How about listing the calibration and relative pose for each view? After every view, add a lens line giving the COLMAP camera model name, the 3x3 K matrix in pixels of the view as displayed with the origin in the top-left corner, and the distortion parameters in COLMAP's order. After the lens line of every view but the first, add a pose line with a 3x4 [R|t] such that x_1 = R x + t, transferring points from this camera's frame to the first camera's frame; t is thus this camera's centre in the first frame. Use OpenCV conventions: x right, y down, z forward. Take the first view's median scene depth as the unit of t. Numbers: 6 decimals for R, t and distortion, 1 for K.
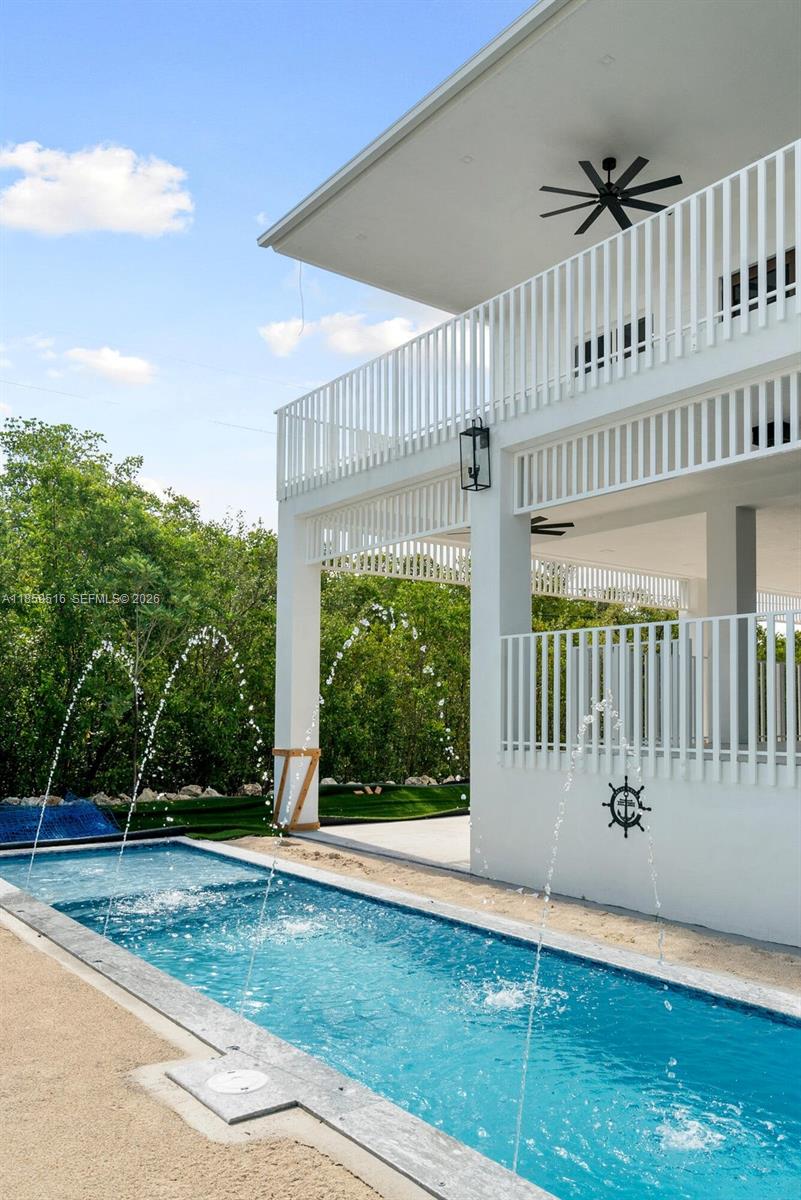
lens RADIAL K [[941.6, 0, 400.5], [0, 941.6, 600.0], [0, 0, 1]] dist [0.029272, -0.001291]
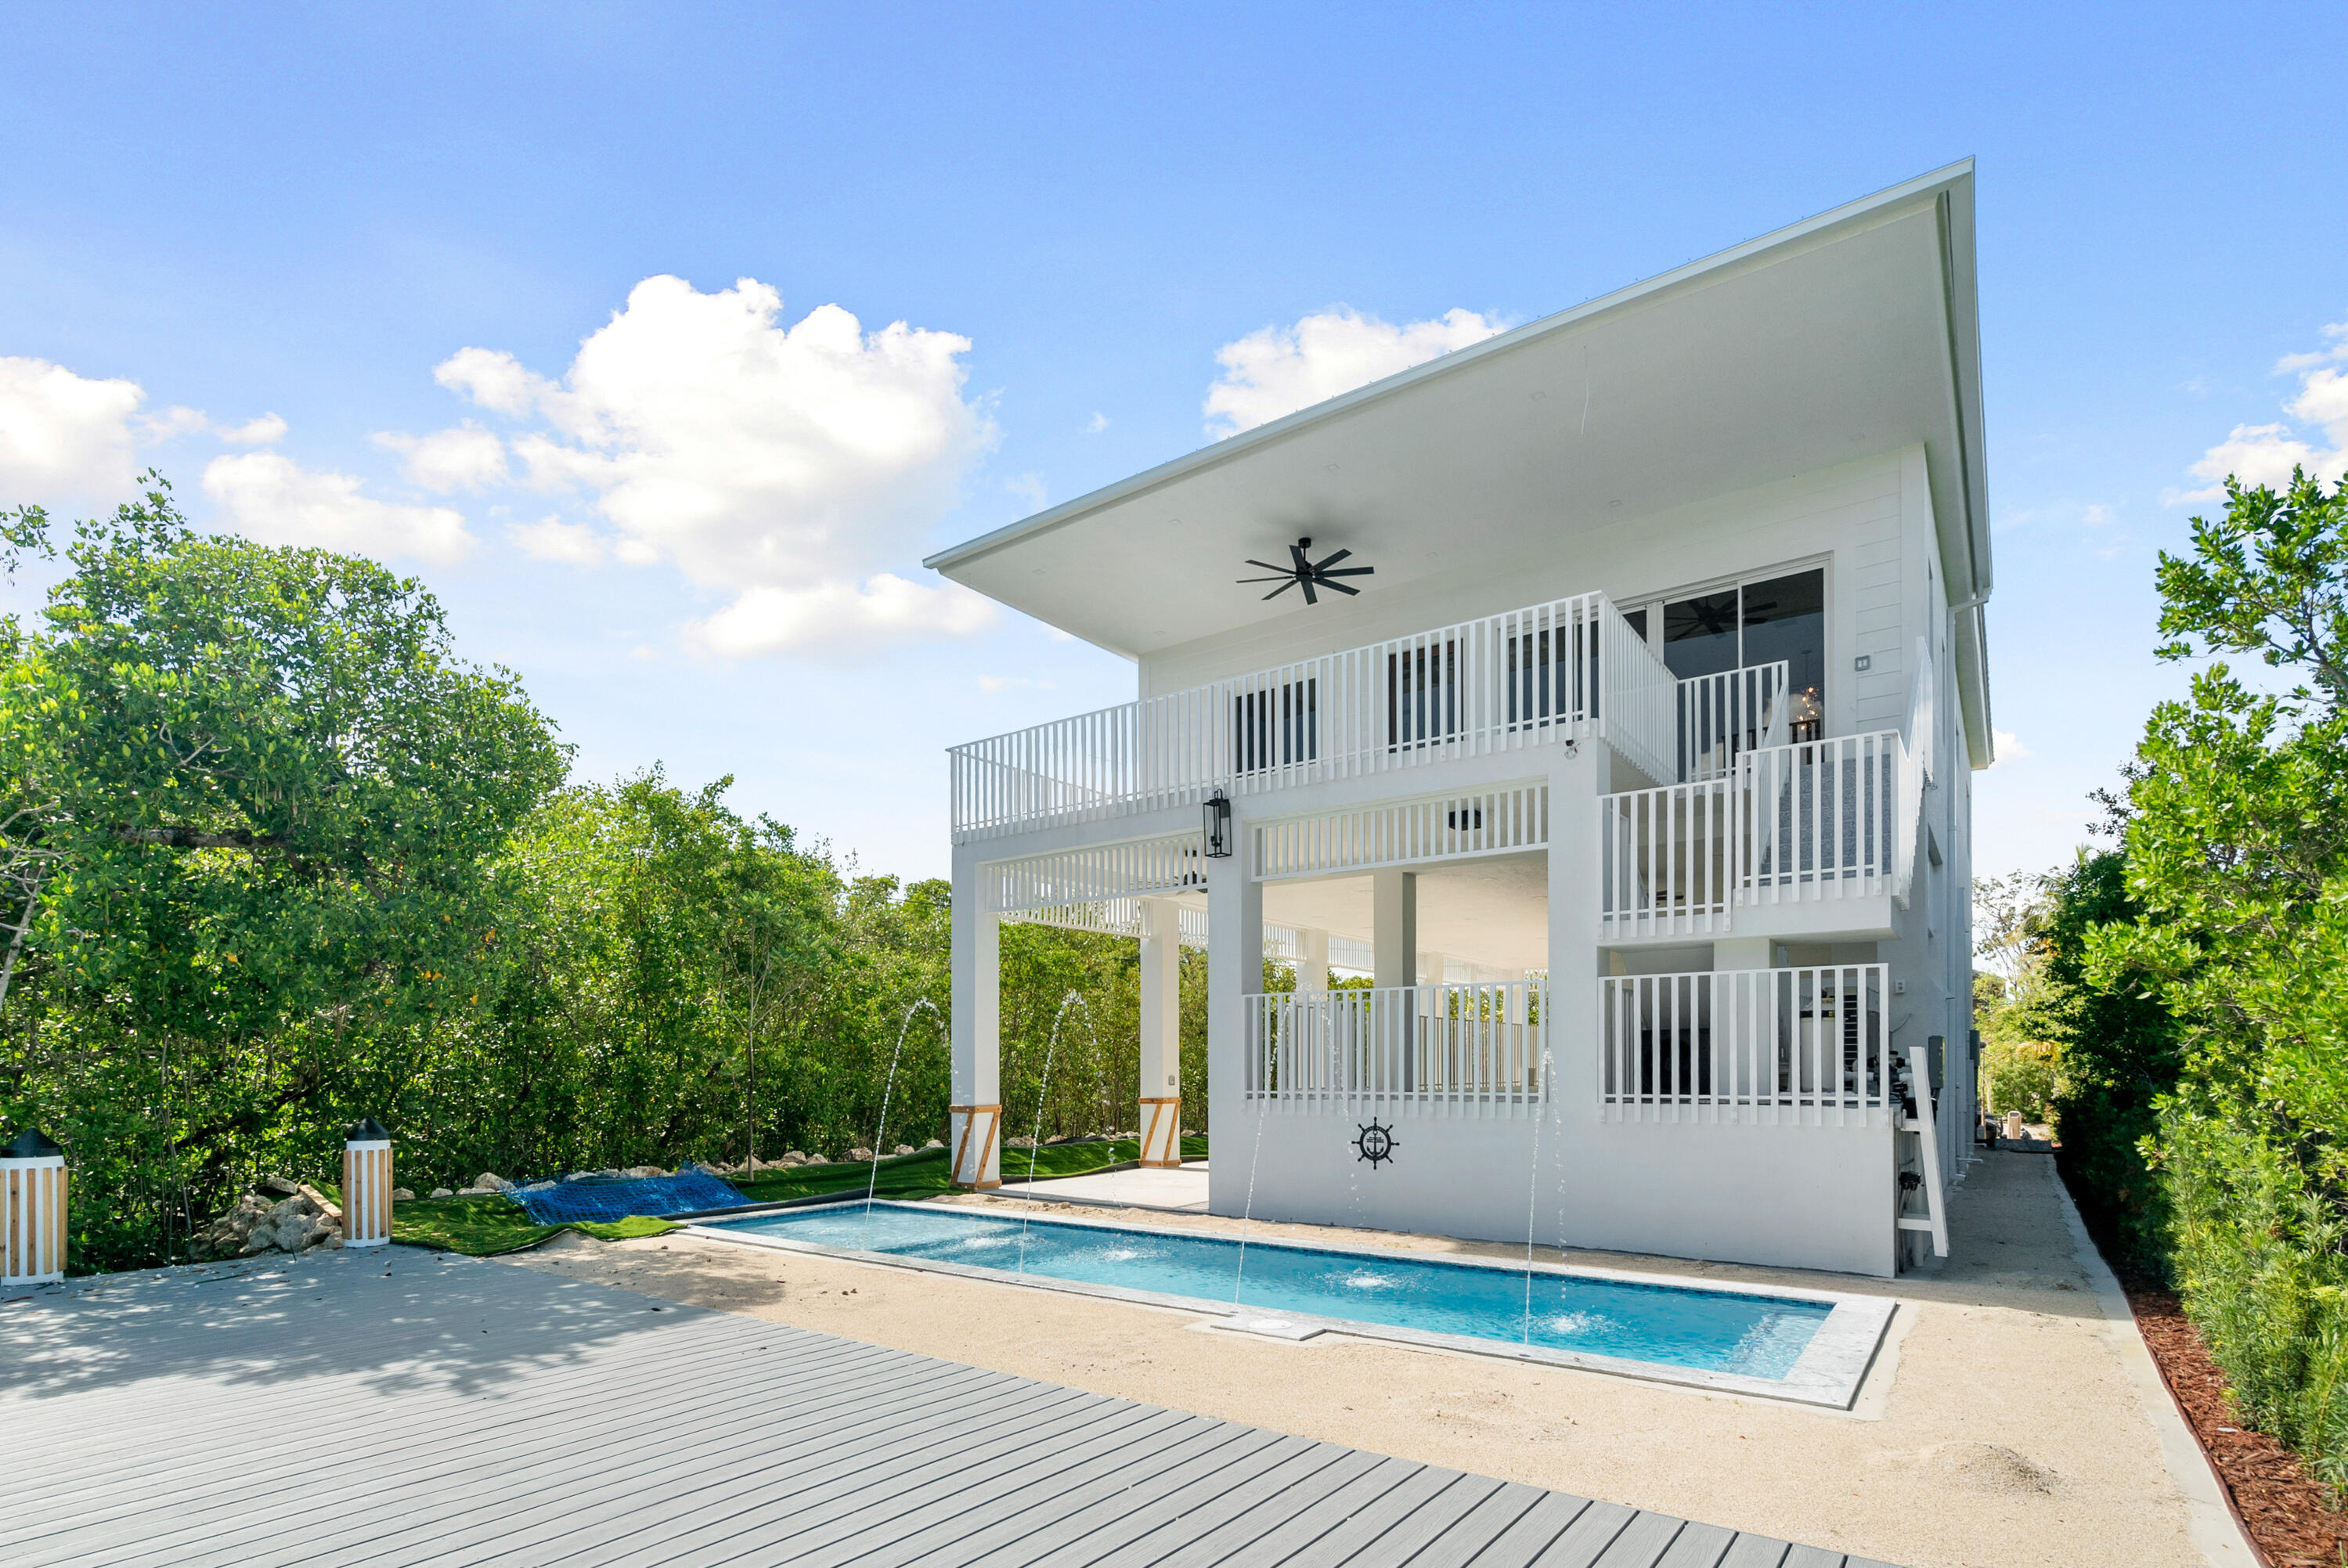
lens RADIAL K [[1167.9, 0, 1167.6], [0, 1167.9, 952.5], [0, 0, 1]] dist [-0.000860, -0.000043]
pose [[0.959045, 0.014882, 0.282863, -0.266955], [-0.021046, 0.999602, 0.018765, -0.024914], [-0.282471, -0.023950, 0.958977, -0.196756]]
